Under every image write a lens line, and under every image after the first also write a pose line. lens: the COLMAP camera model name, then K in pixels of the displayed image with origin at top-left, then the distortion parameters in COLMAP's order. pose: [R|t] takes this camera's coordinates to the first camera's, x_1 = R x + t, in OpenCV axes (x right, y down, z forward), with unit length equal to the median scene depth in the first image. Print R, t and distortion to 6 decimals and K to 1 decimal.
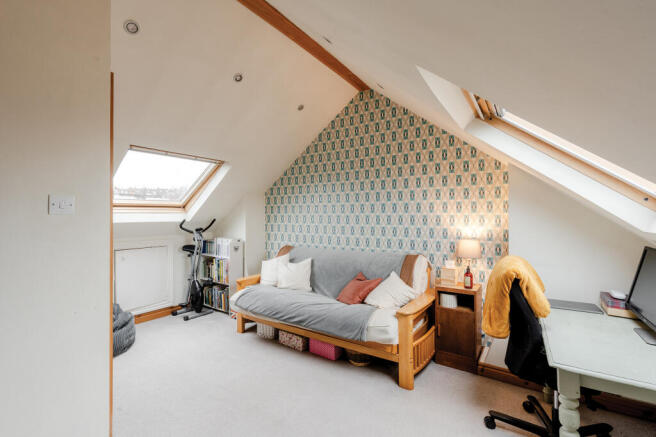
lens RADIAL K [[298.9, 0, 328.9], [0, 298.9, 217.1], [0, 0, 1]] dist [-0.010526, 0.003837]
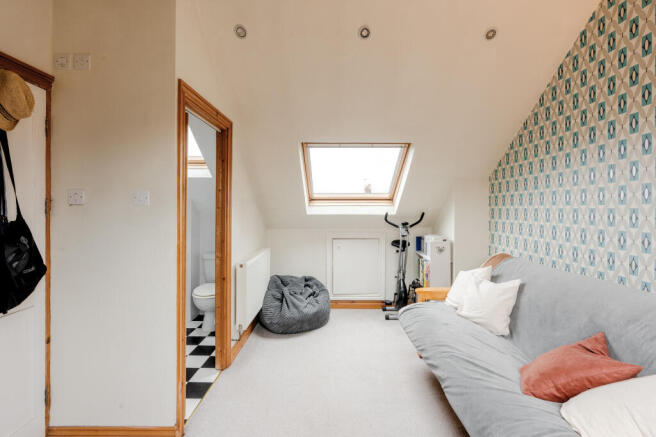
lens RADIAL K [[298.9, 0, 328.6], [0, 298.9, 212.8], [0, 0, 1]] dist [-0.010526, 0.003837]
pose [[0.560724, 0.014181, -0.827881, 0.190590], [-0.008498, 0.999899, 0.011372, -0.000620], [0.827959, 0.000659, 0.560788, 0.307986]]
